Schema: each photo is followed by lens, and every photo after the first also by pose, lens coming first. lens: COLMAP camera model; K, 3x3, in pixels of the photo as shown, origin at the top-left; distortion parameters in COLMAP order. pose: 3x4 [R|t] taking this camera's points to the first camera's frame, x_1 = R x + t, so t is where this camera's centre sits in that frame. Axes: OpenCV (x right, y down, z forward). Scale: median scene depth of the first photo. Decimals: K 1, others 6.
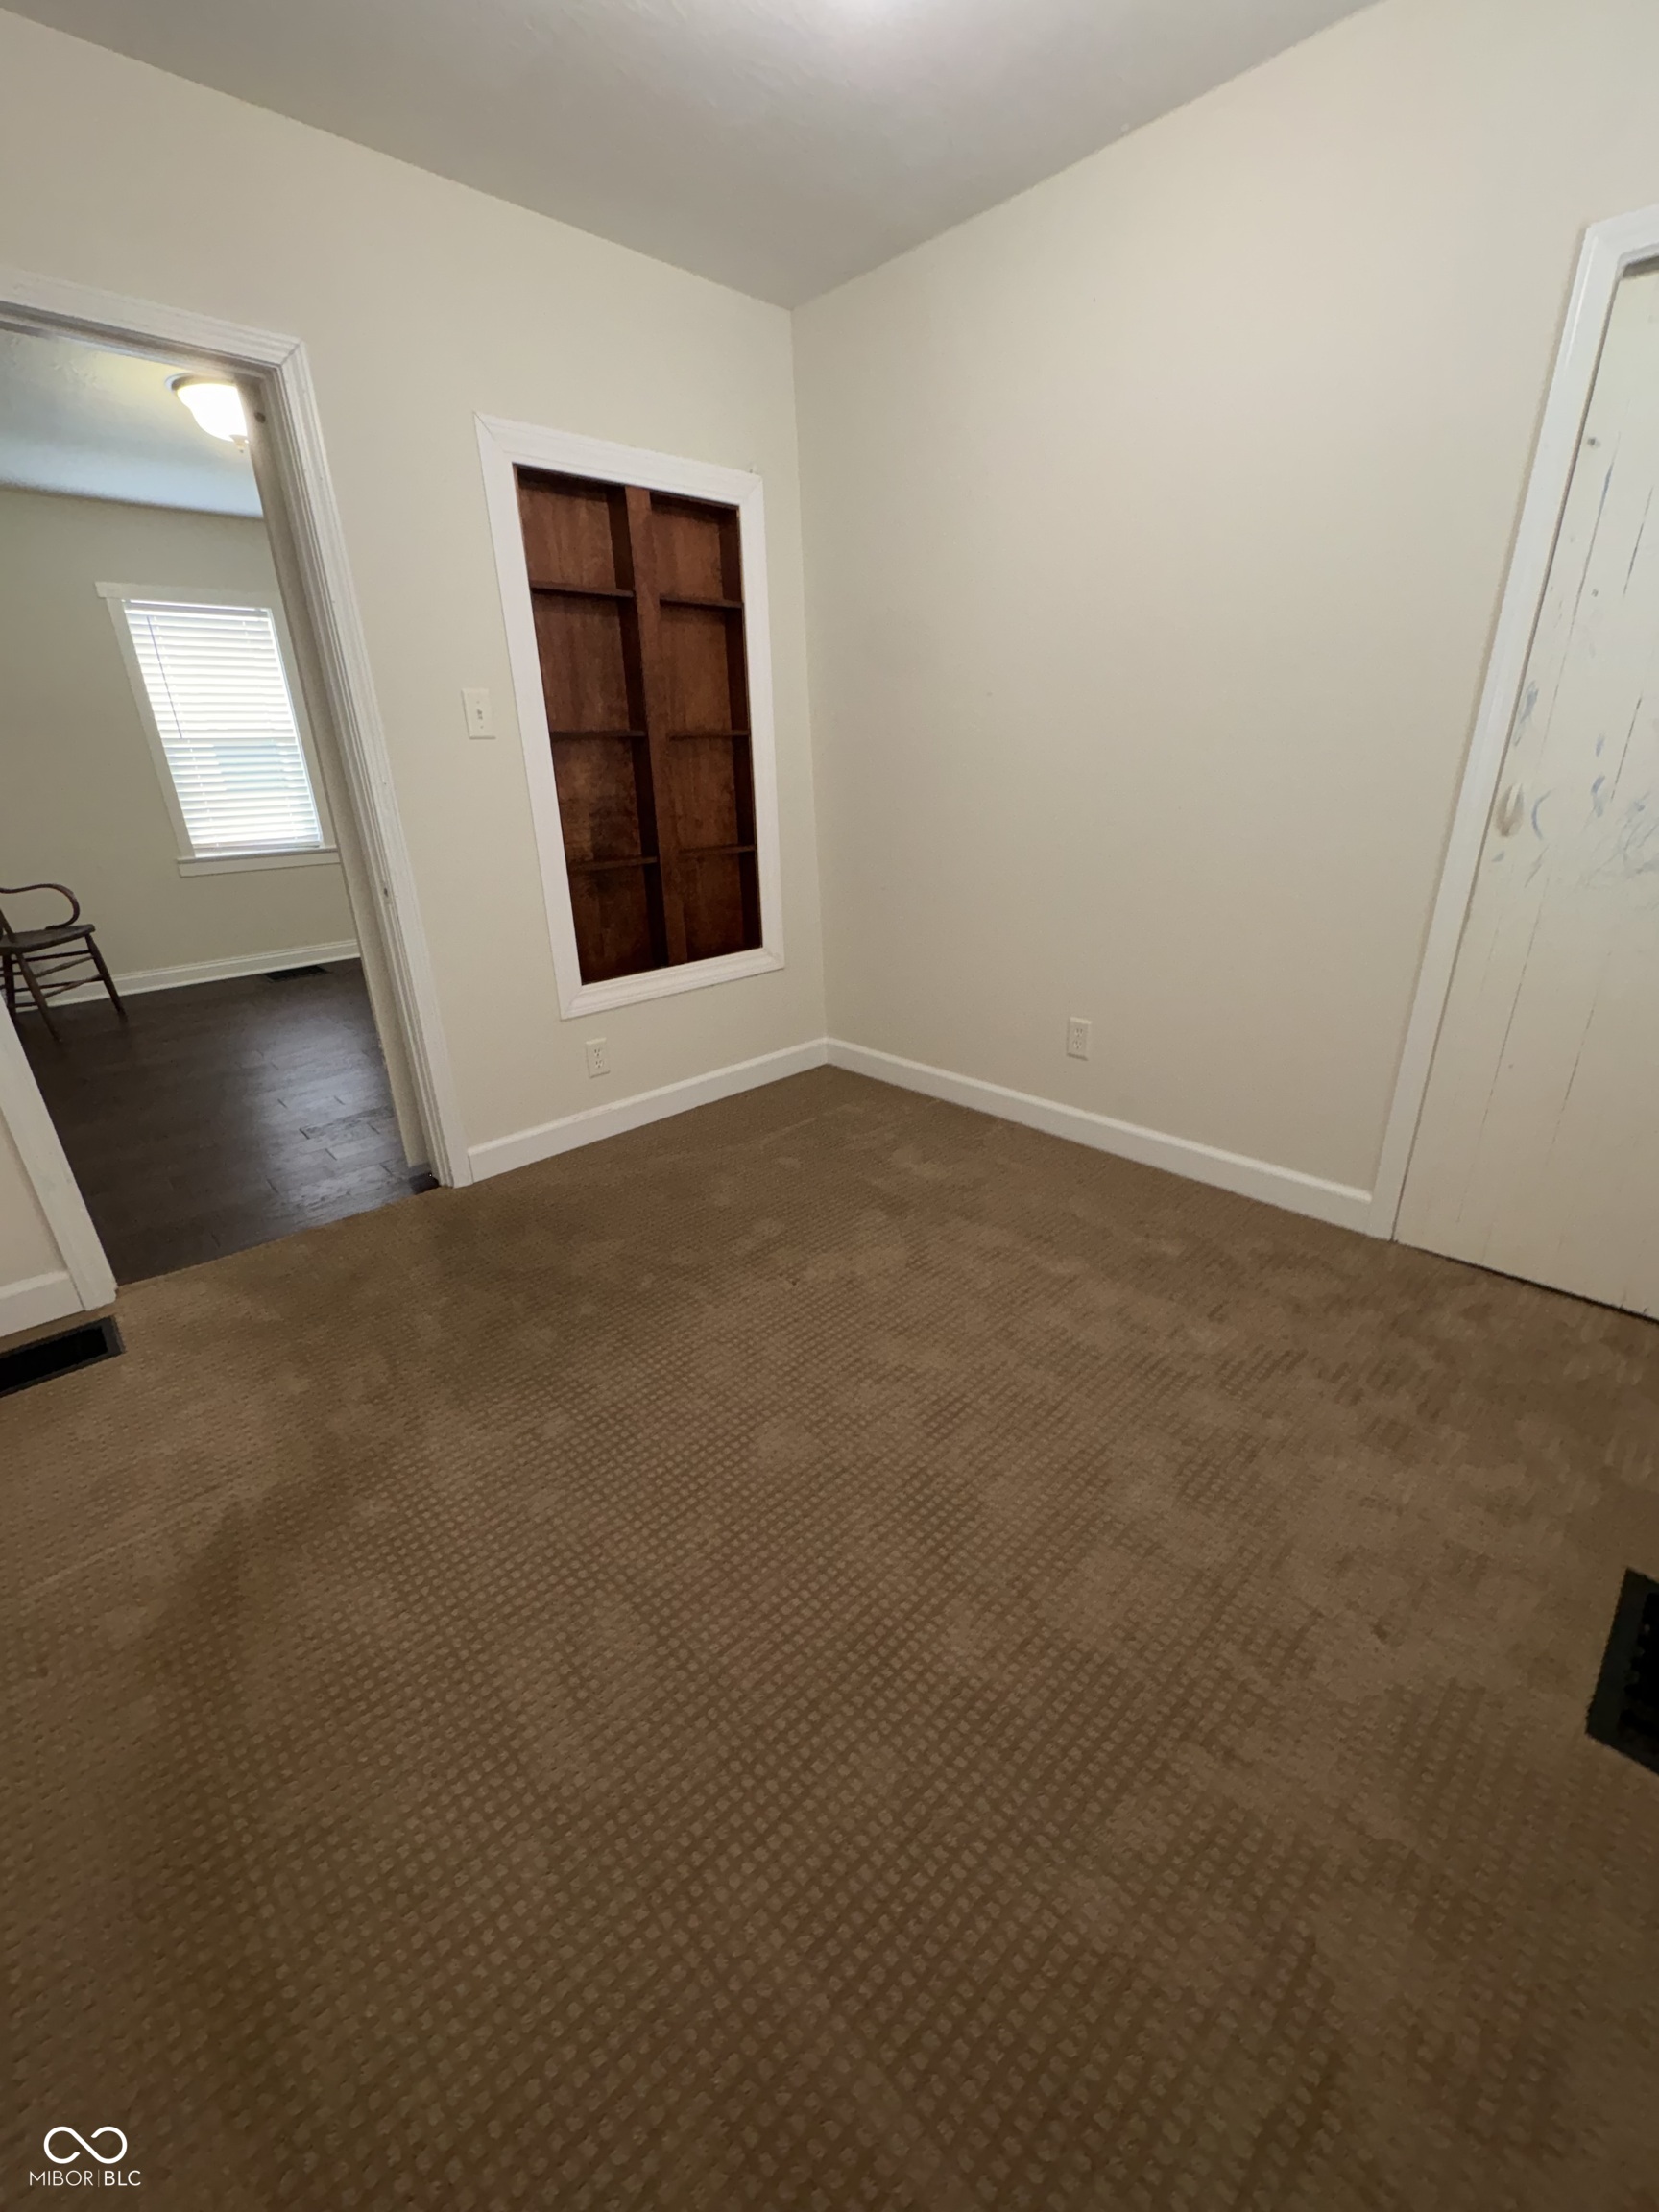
lens RADIAL K [[879.9, 0, 829.1], [0, 879.9, 1101.2], [0, 0, 1]] dist [0.000305, -0.000042]
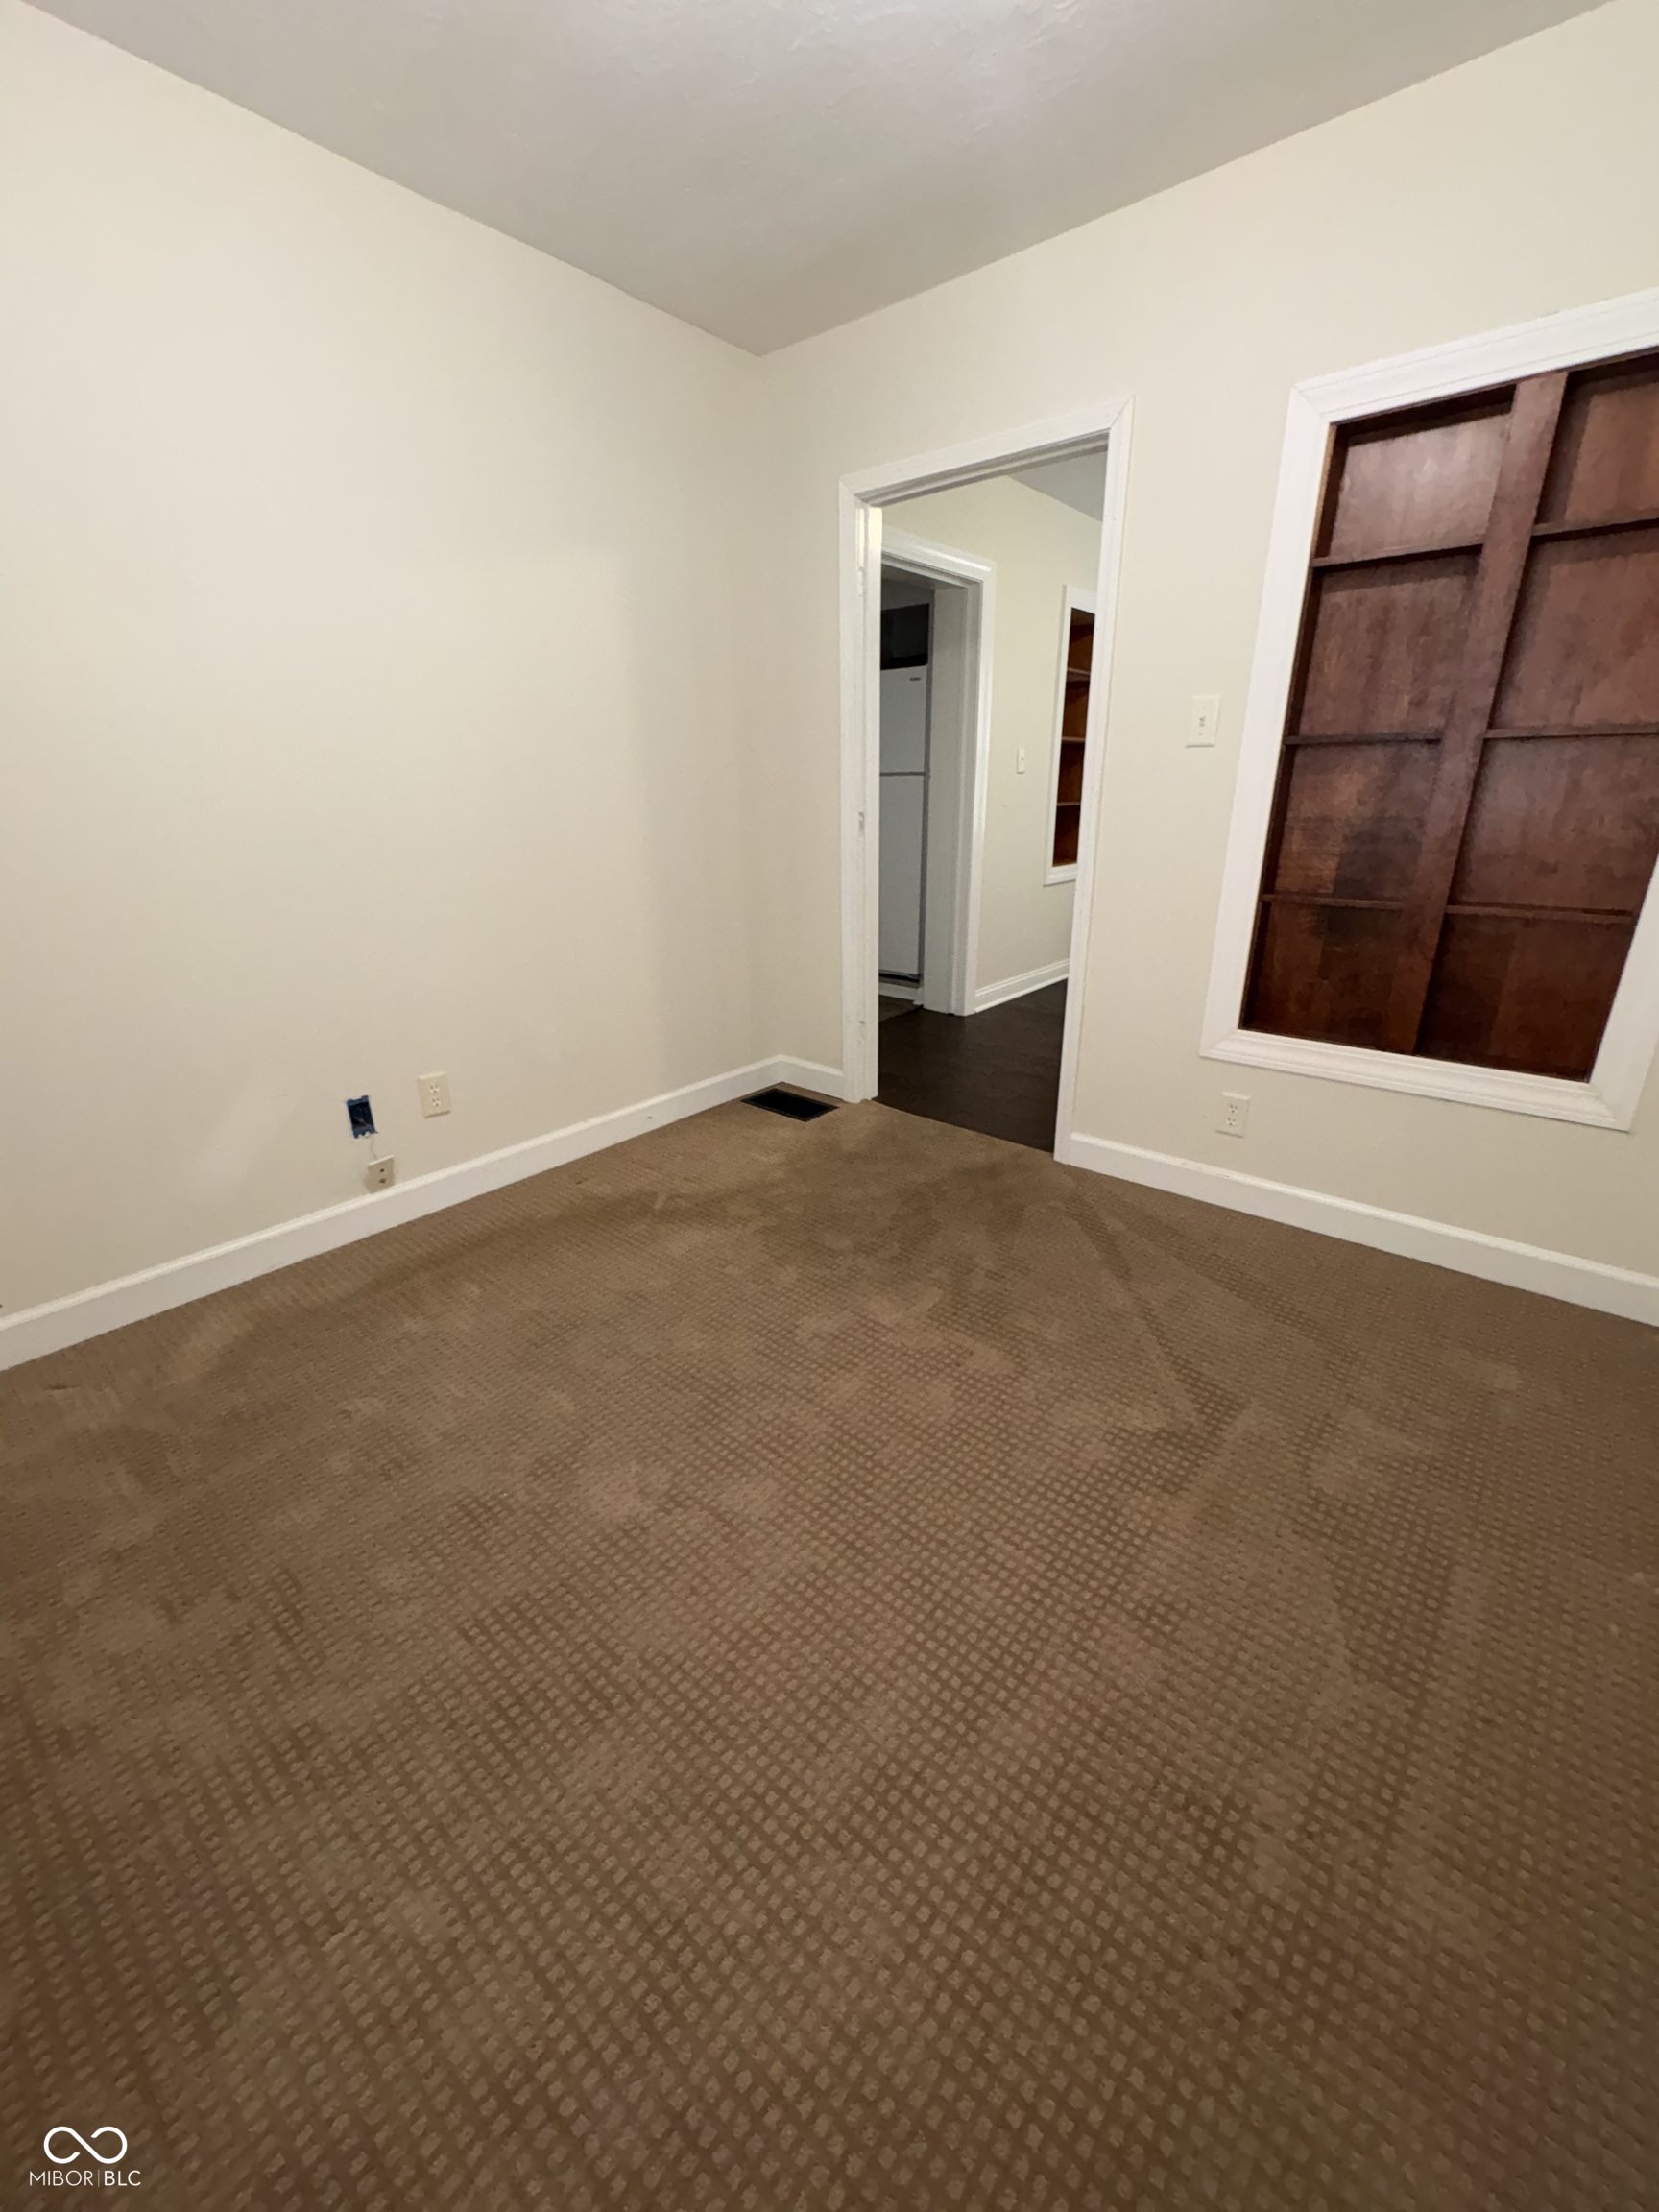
lens RADIAL K [[879.9, 0, 829.1], [0, 879.9, 1101.2], [0, 0, 1]] dist [0.000305, -0.000042]
pose [[0.114507, 0.364160, -0.924270, 0.550475], [-0.360864, 0.882083, 0.302831, -0.204291], [0.925562, 0.298859, 0.232416, 0.490880]]
